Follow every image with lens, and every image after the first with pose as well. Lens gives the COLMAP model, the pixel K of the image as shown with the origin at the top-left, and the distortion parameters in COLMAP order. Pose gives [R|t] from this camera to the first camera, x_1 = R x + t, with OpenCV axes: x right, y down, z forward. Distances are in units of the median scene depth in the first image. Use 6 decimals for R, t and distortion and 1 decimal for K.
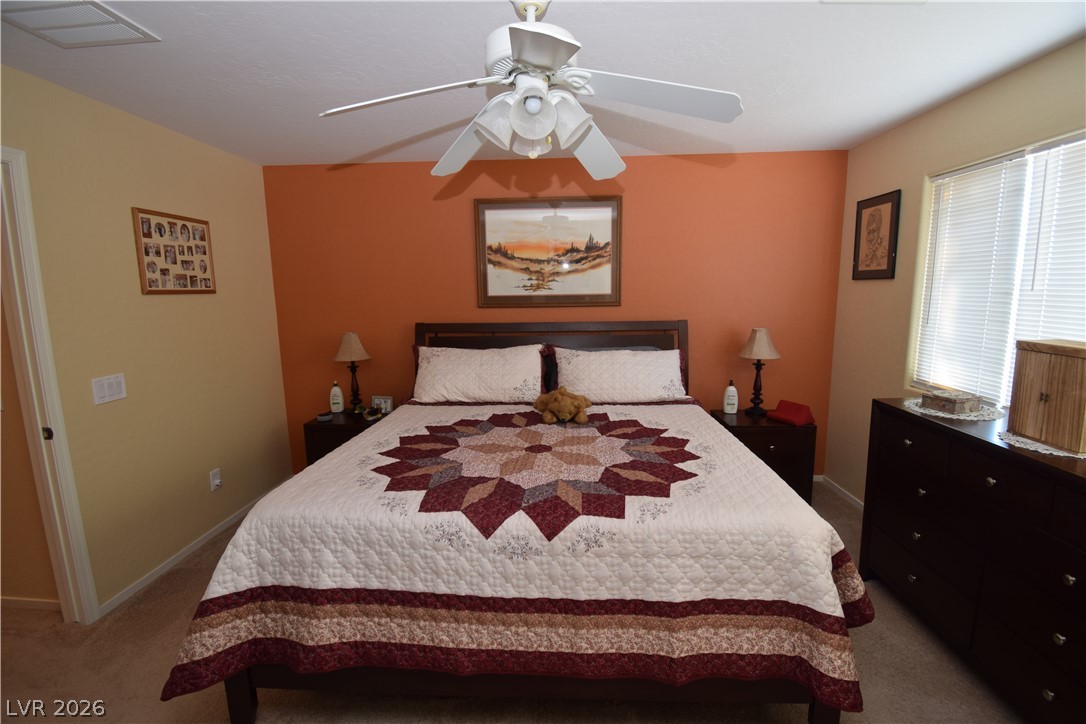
lens RADIAL K [[478.4, 0, 545.6], [0, 478.4, 363.1], [0, 0, 1]] dist [0.021913, -0.027894]
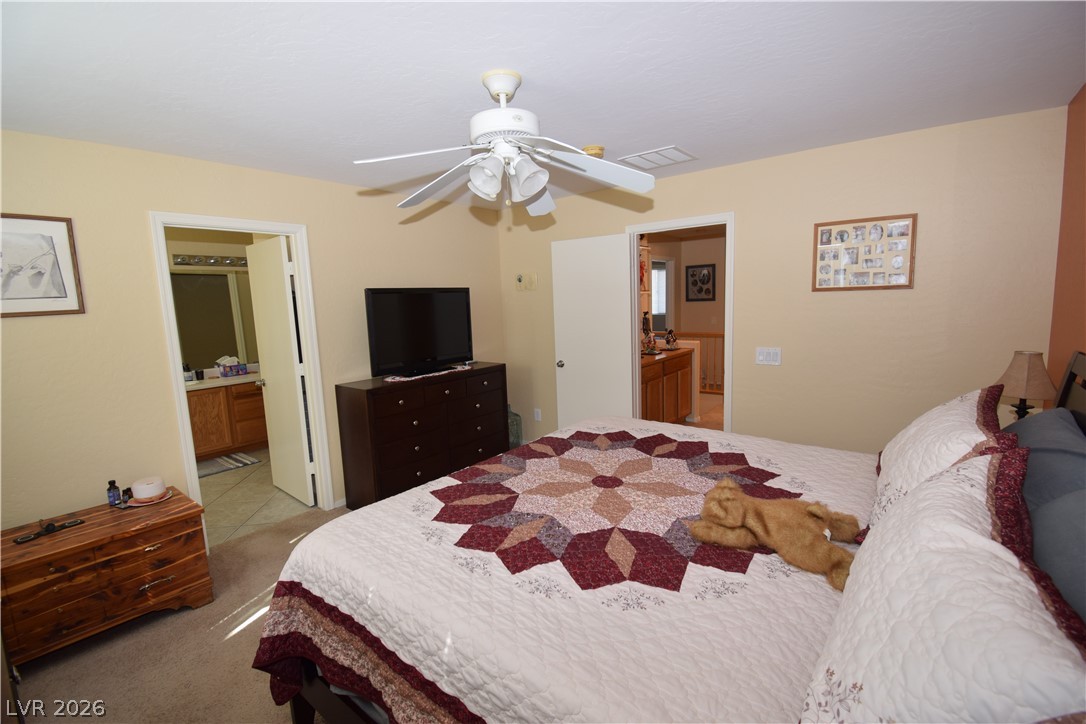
lens RADIAL K [[478.4, 0, 545.6], [0, 478.4, 363.1], [0, 0, 1]] dist [0.021913, -0.027894]
pose [[-0.576659, 0.147201, -0.803614, 0.666740], [-0.079707, 0.968805, 0.234656, -0.213515], [0.813087, 0.199370, -0.546938, 1.222654]]
